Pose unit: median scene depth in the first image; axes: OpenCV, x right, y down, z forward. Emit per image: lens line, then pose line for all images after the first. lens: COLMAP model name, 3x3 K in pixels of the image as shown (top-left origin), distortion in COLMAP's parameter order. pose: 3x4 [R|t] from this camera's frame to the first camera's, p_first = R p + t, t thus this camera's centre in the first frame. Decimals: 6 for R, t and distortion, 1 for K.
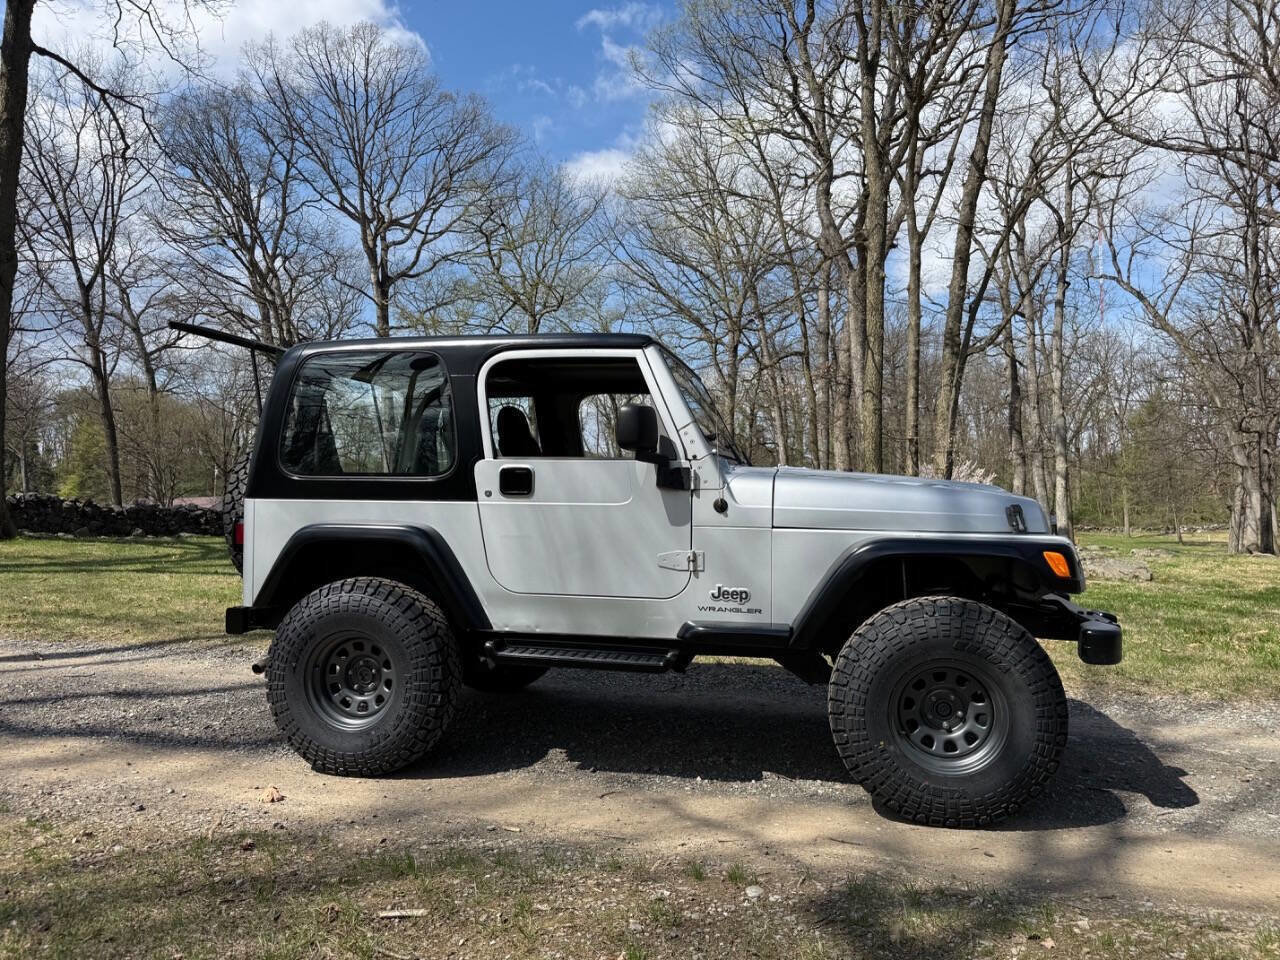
lens RADIAL K [[886.5, 0, 633.9], [0, 886.5, 488.0], [0, 0, 1]] dist [0.027535, -0.033235]
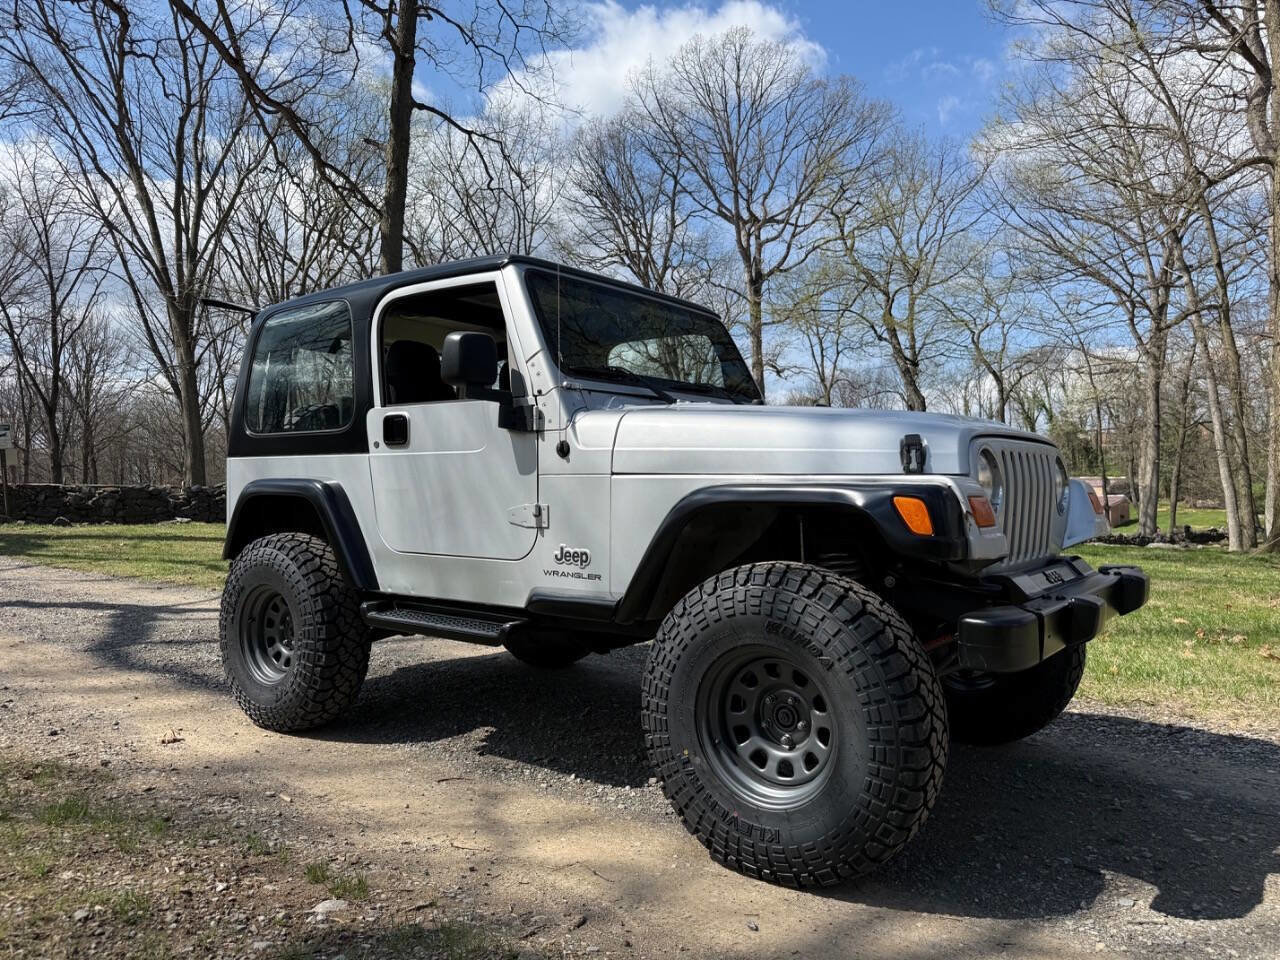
lens RADIAL K [[889.5, 0, 642.8], [0, 889.5, 491.9], [0, 0, 1]] dist [0.026786, -0.032645]
pose [[0.908974, -0.004753, -0.416825, 0.497896], [0.008910, 0.999928, 0.008029, 0.052630], [0.416757, -0.011012, 0.908951, 0.268936]]
